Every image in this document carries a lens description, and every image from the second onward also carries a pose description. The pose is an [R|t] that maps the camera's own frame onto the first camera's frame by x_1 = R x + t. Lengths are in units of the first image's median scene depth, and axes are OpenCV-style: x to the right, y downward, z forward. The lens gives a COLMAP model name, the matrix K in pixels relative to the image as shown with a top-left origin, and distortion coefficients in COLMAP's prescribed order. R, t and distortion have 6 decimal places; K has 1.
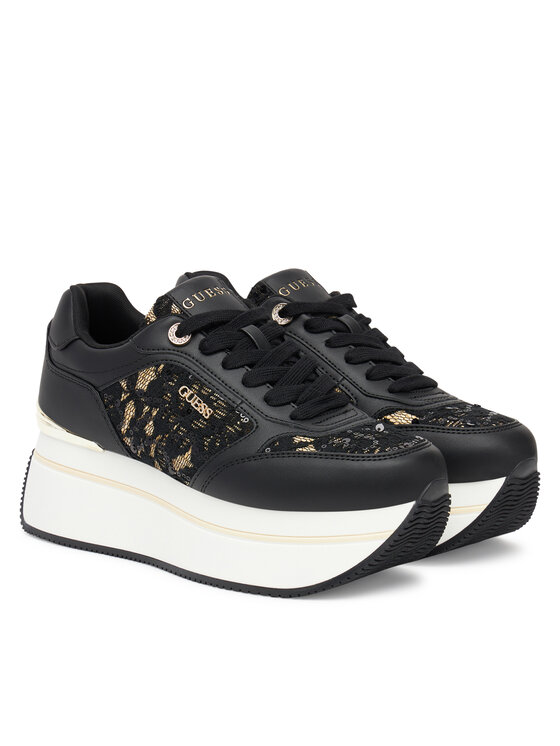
lens RADIAL K [[2093.1, 0, 280.0], [0, 2093.1, 373.0], [0, 0, 1]] dist [1.791860, 0.062003]
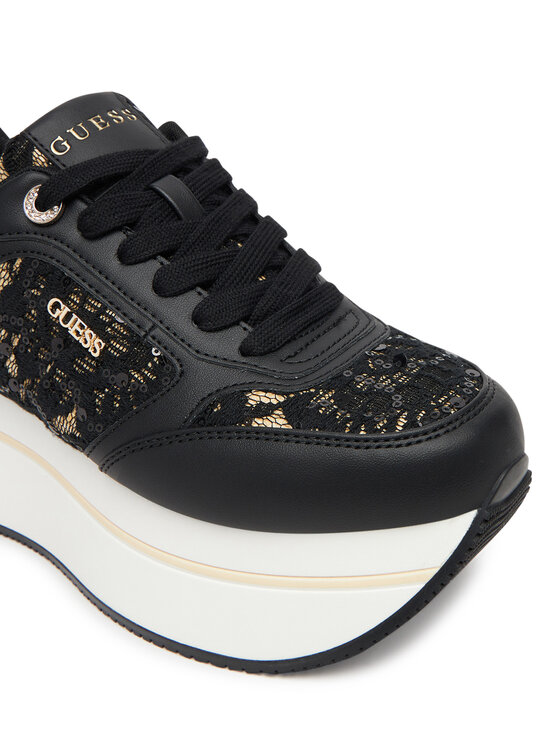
lens RADIAL K [[1160.0, 0, 280.0], [0, 1160.0, 373.0], [0, 0, 1]] dist [-0.007606, -0.042858]
pose [[0.997784, -0.061364, -0.025712, 0.022667], [0.065657, 0.970656, 0.231337, -0.043311], [0.010761, -0.232513, 0.972534, 0.687005]]
